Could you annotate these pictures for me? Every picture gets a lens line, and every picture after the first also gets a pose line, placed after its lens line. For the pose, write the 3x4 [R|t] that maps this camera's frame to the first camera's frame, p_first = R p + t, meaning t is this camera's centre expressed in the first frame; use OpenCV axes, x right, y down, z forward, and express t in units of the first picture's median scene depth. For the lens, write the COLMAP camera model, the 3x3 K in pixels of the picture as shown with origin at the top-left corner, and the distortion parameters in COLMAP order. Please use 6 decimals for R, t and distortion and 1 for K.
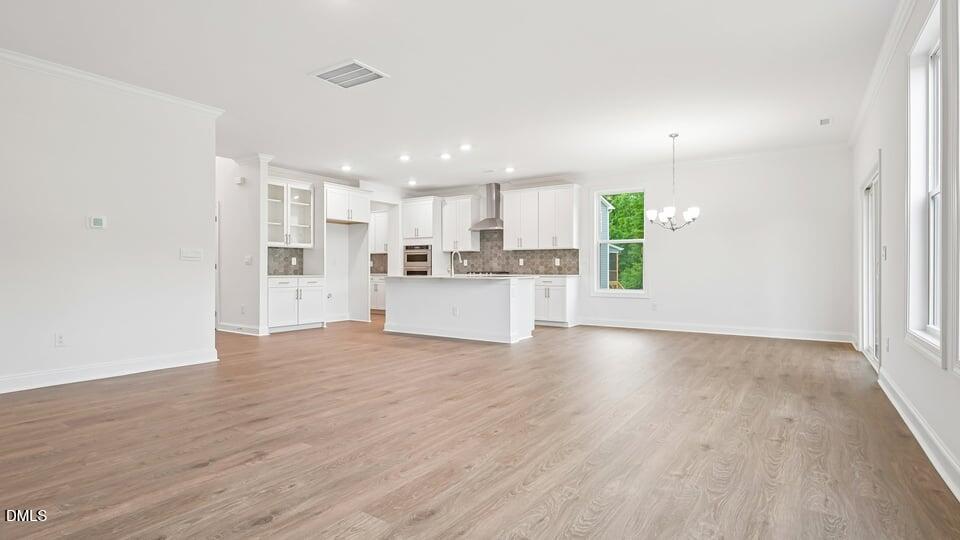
lens RADIAL K [[477.5, 0, 480.0], [0, 477.5, 270.0], [0, 0, 1]] dist [0.000448, 0.000004]
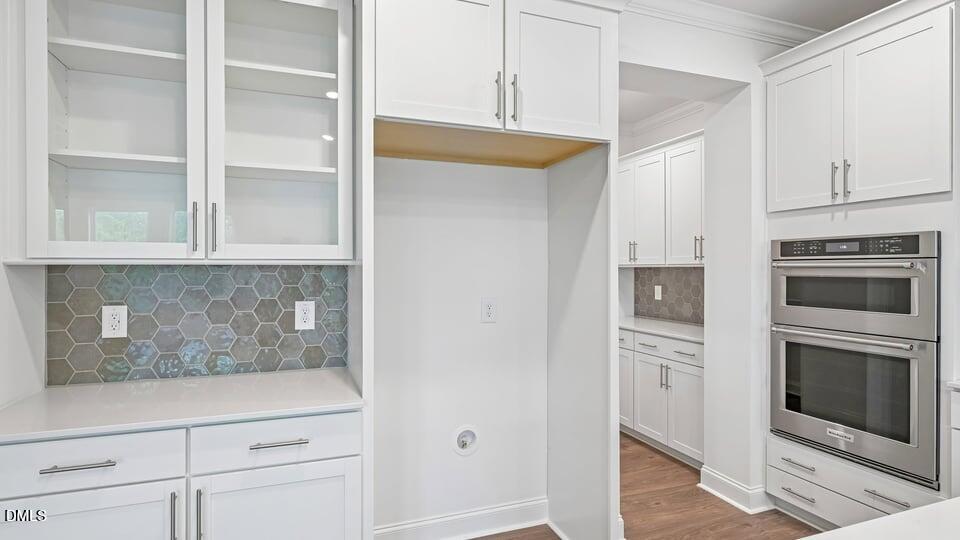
lens RADIAL K [[501.6, 0, 480.0], [0, 501.6, 270.0], [0, 0, 1]] dist [-0.002919, -0.000311]
pose [[0.816687, 0.000528, -0.577080, -0.135743], [-0.000014, 1.000000, 0.000895, -0.036360], [0.577080, -0.000722, 0.816687, 0.708907]]
